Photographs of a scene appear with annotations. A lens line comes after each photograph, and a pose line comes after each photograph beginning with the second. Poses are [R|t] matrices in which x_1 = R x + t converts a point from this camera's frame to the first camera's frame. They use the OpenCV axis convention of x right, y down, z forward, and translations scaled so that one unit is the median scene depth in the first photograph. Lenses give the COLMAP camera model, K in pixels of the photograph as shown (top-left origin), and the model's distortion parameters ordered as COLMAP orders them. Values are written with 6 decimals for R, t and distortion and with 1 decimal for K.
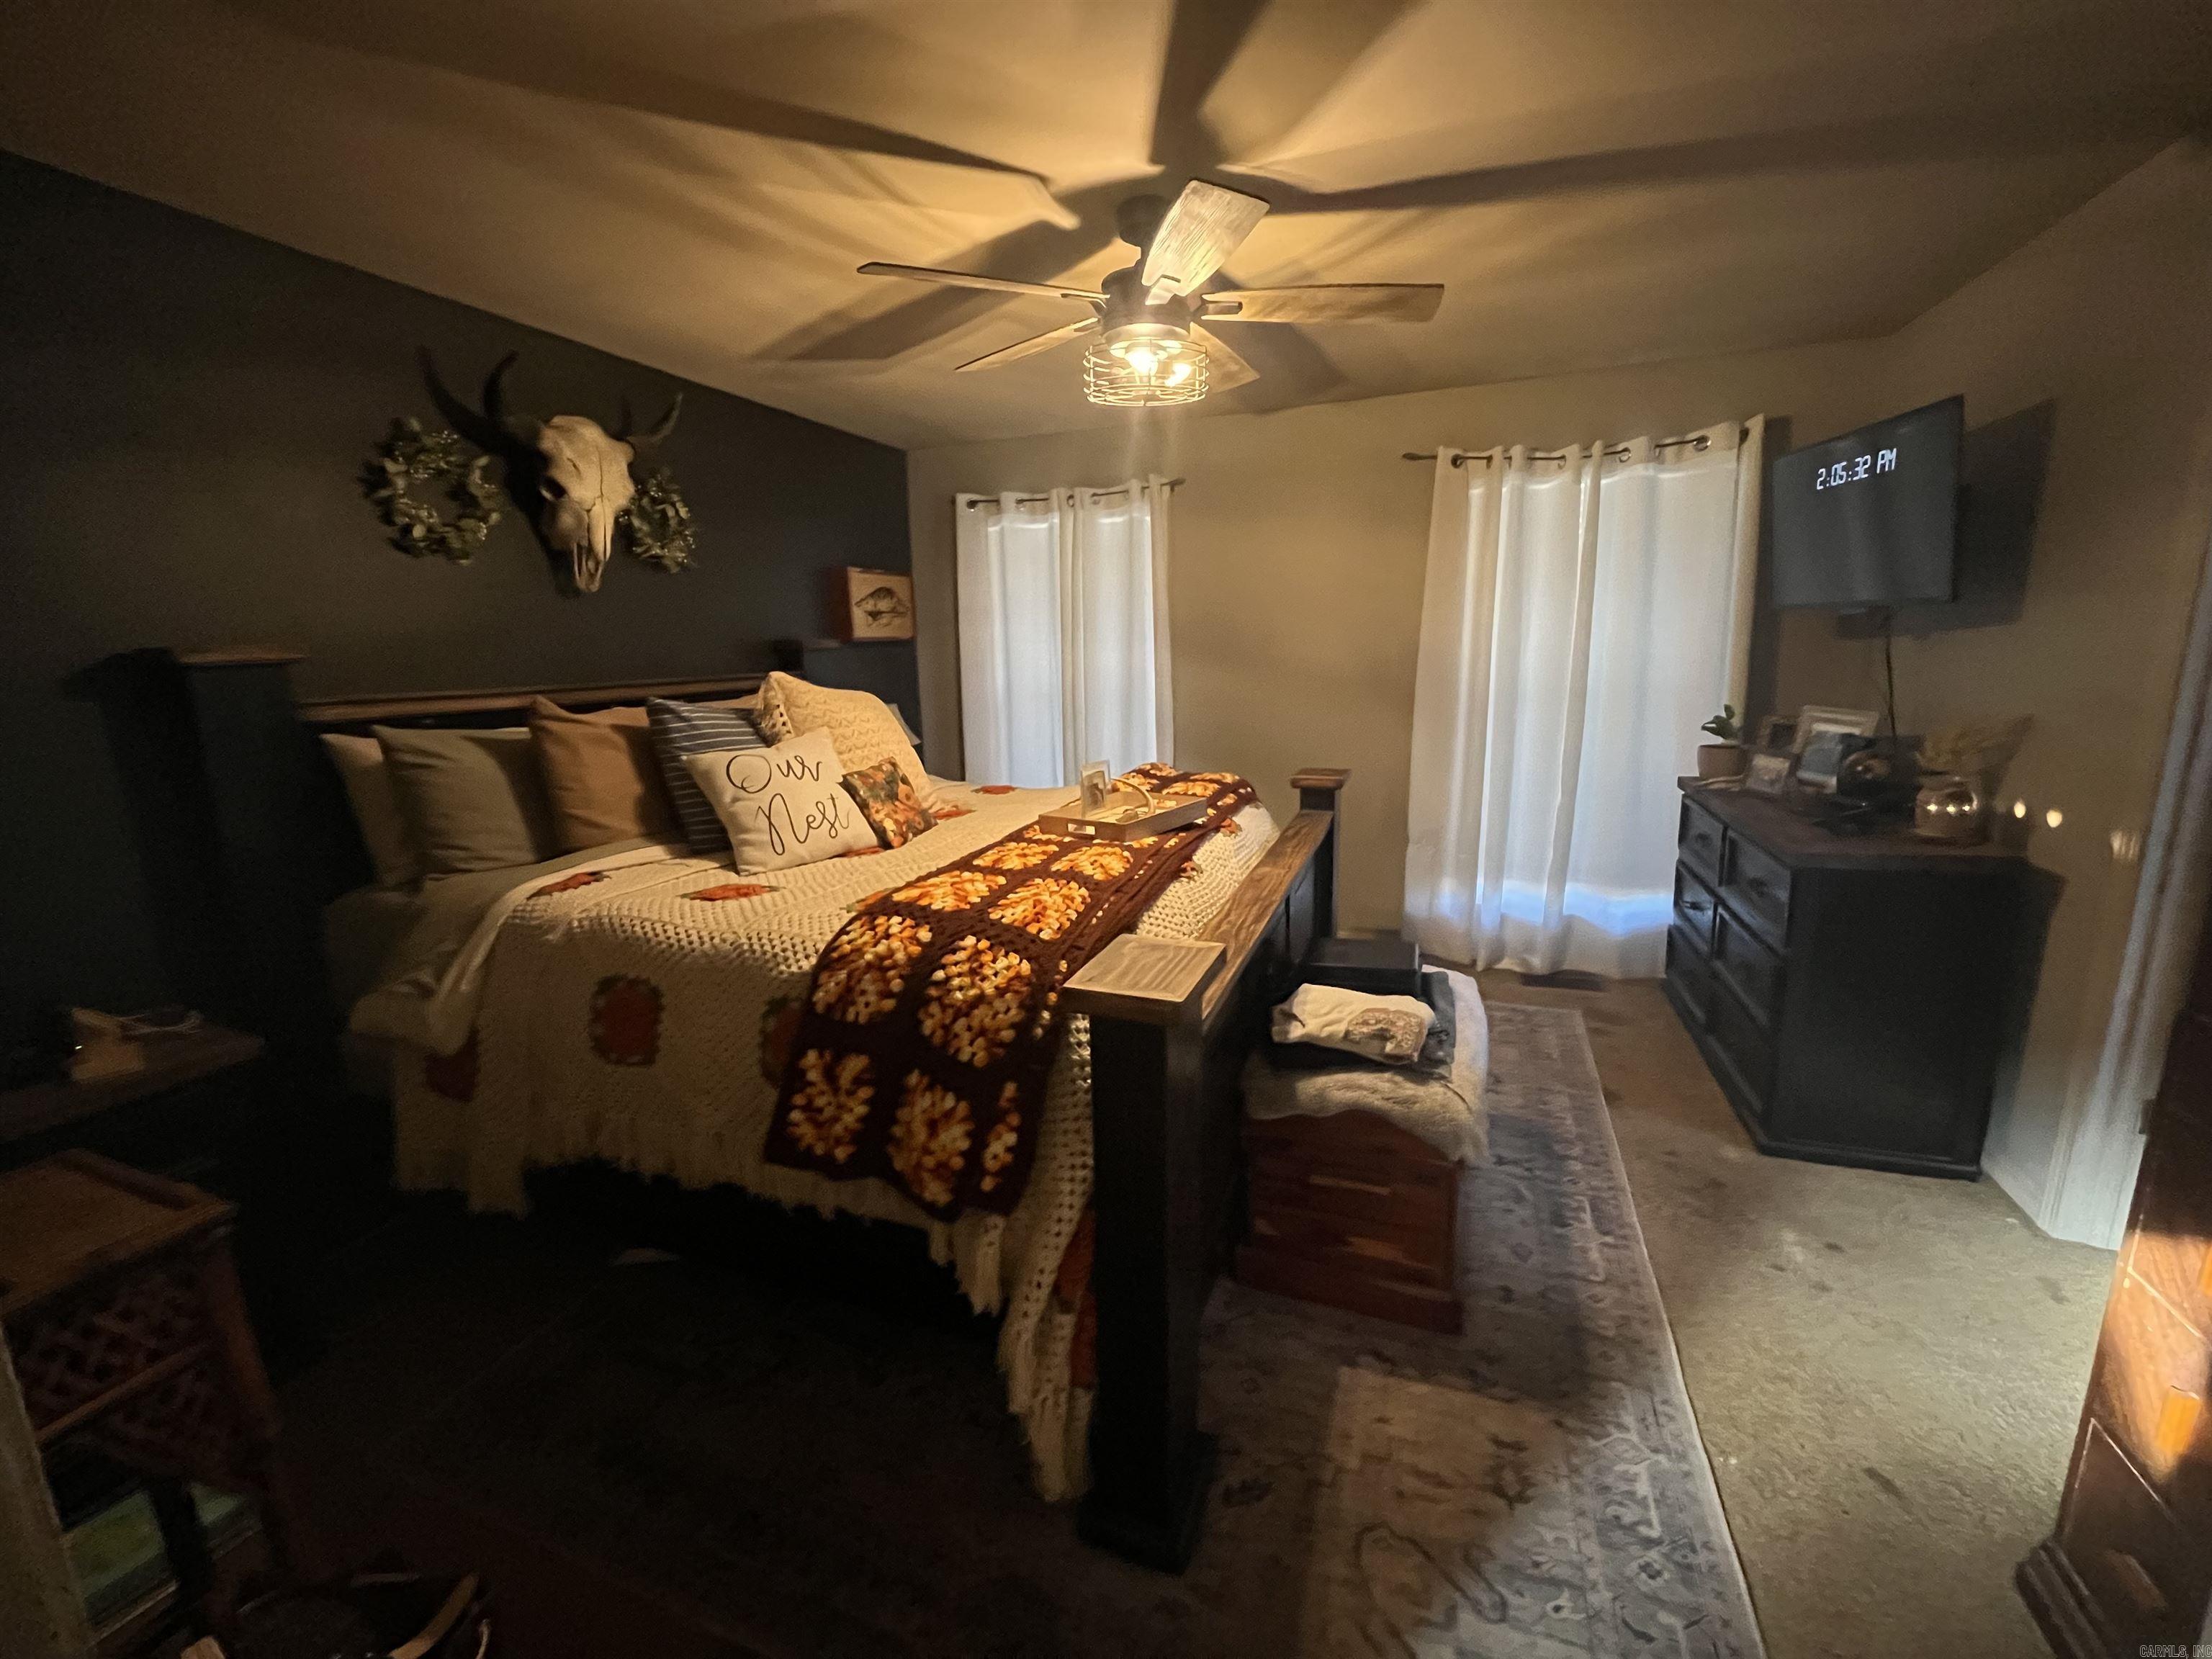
lens RADIAL K [[899.9, 0, 1102.6], [0, 899.9, 830.8], [0, 0, 1]] dist [-0.001955, -0.000454]
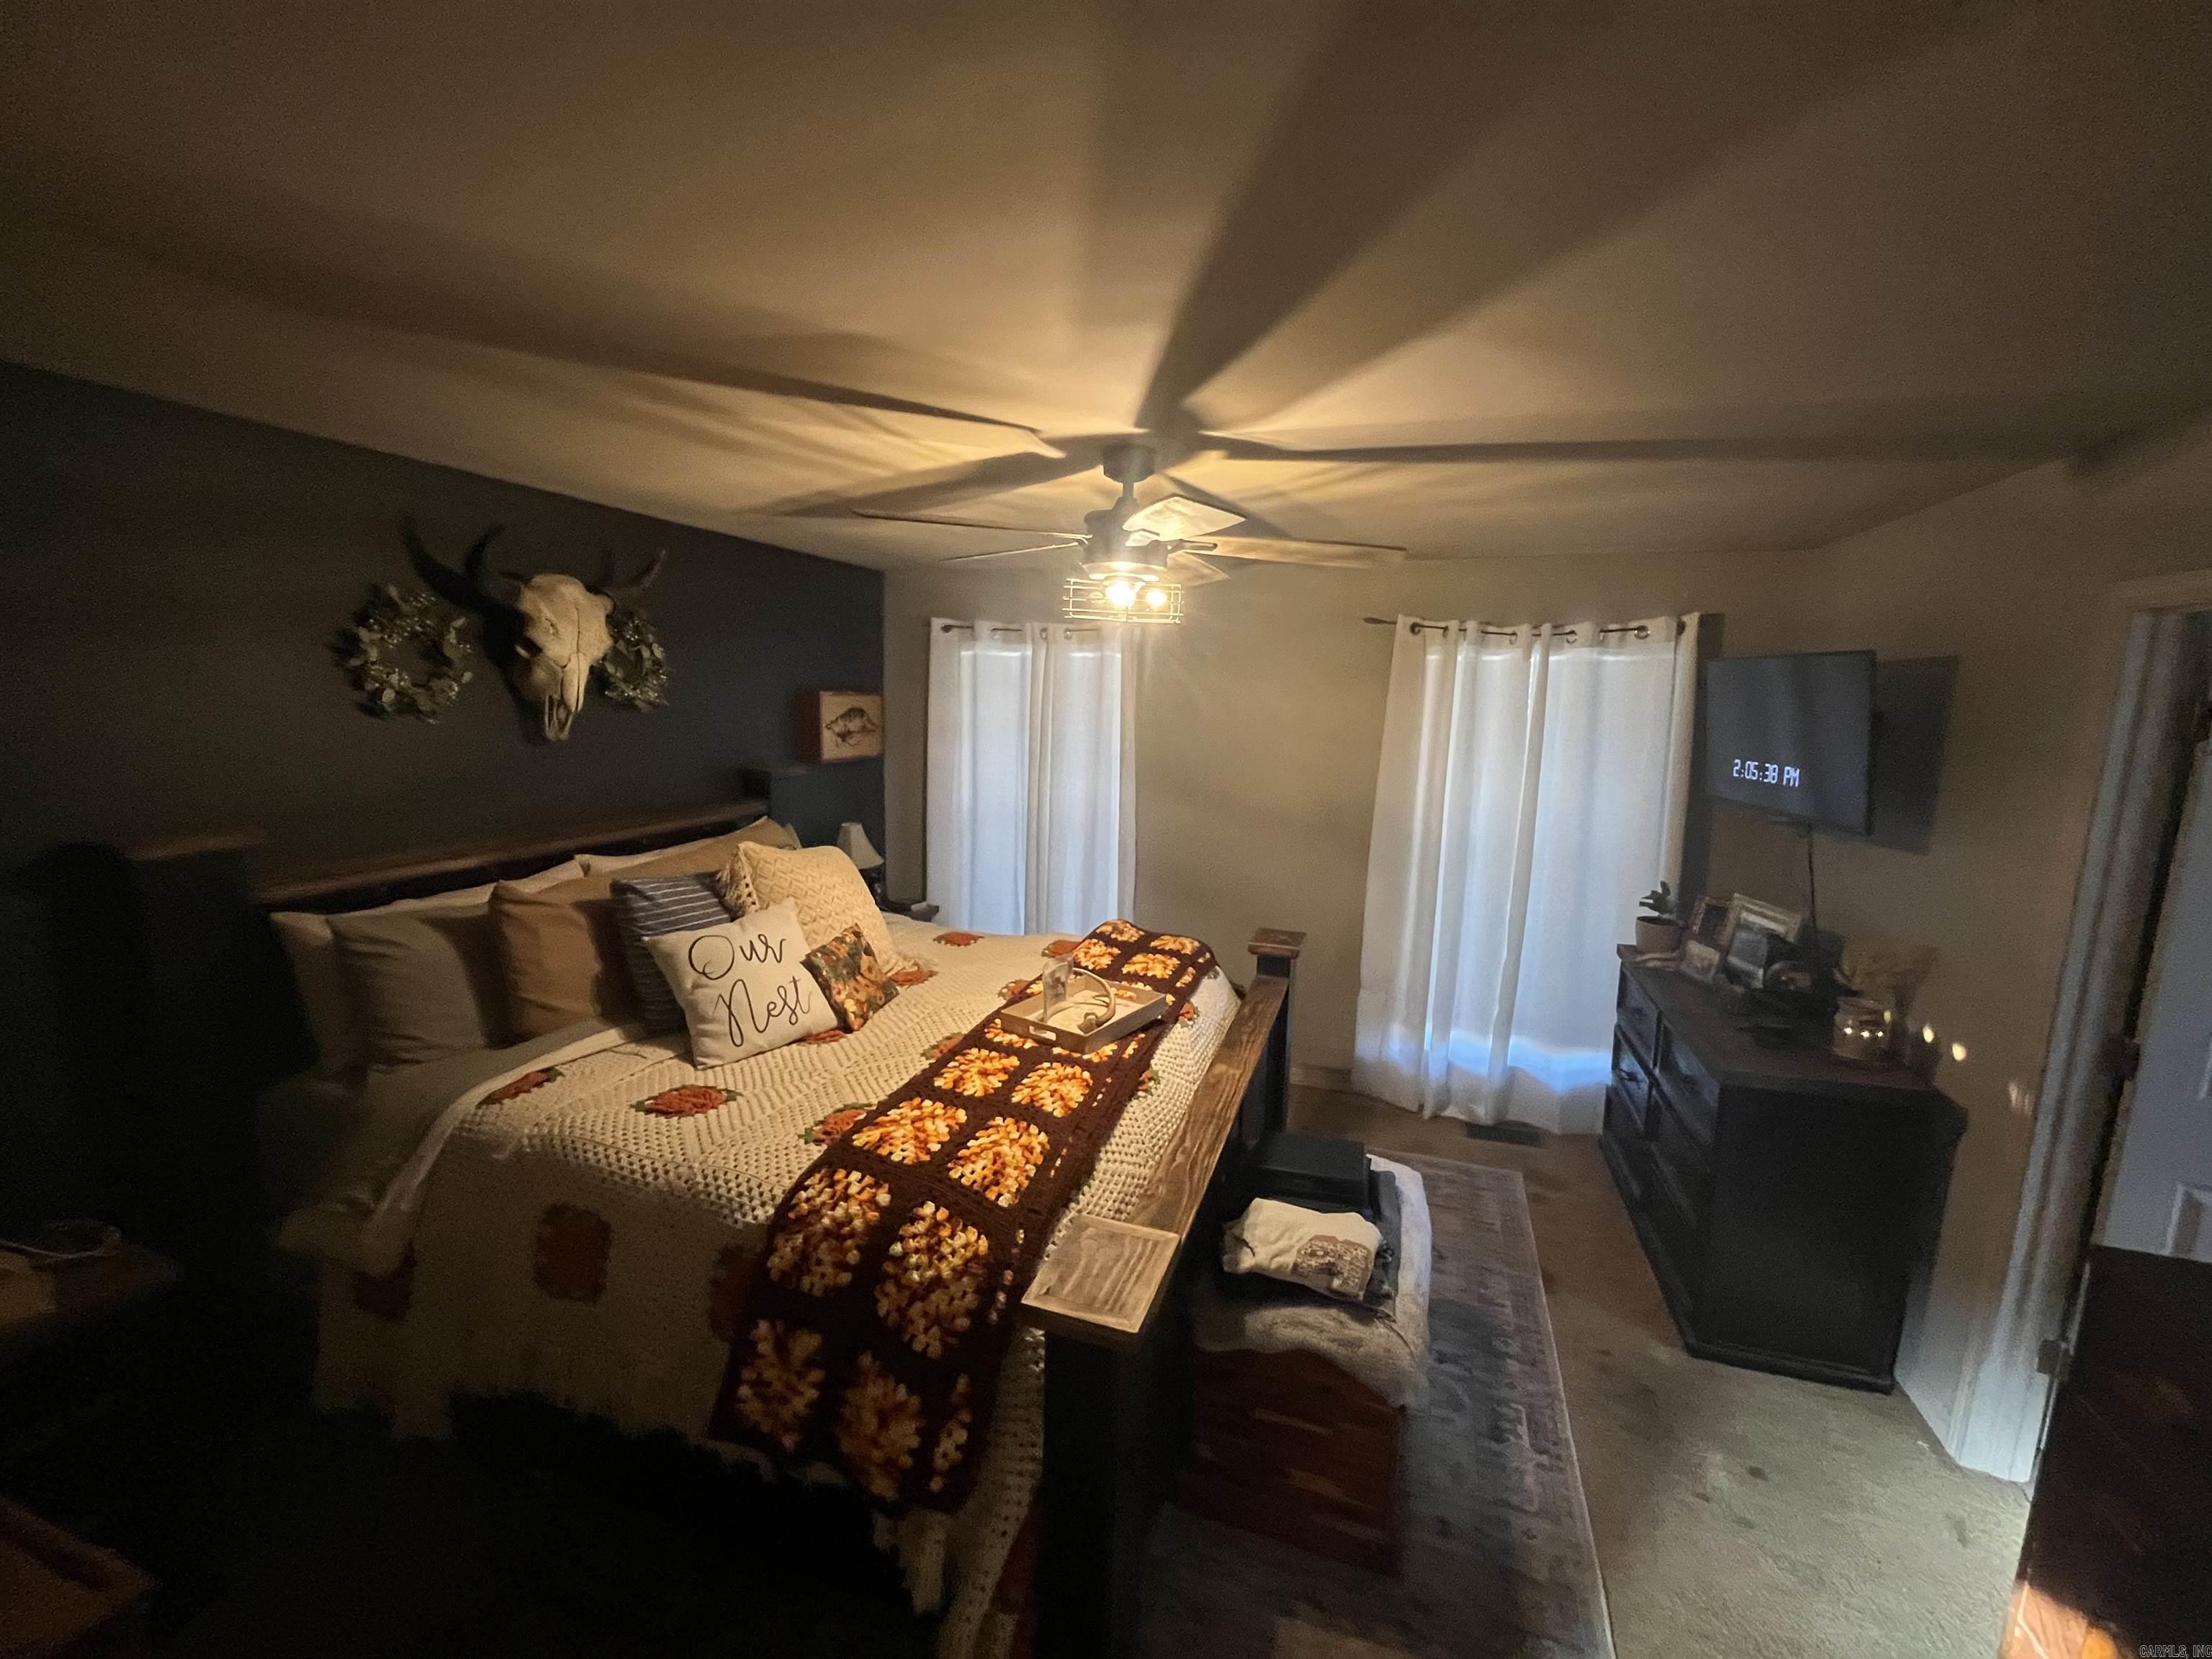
lens RADIAL K [[899.9, 0, 1102.6], [0, 899.9, 830.8], [0, 0, 1]] dist [-0.001955, -0.000454]
pose [[0.998063, 0.042038, 0.045850, -0.011392], [-0.039705, 0.997927, -0.050647, -0.171778], [-0.047884, 0.048729, 0.997664, -0.024296]]
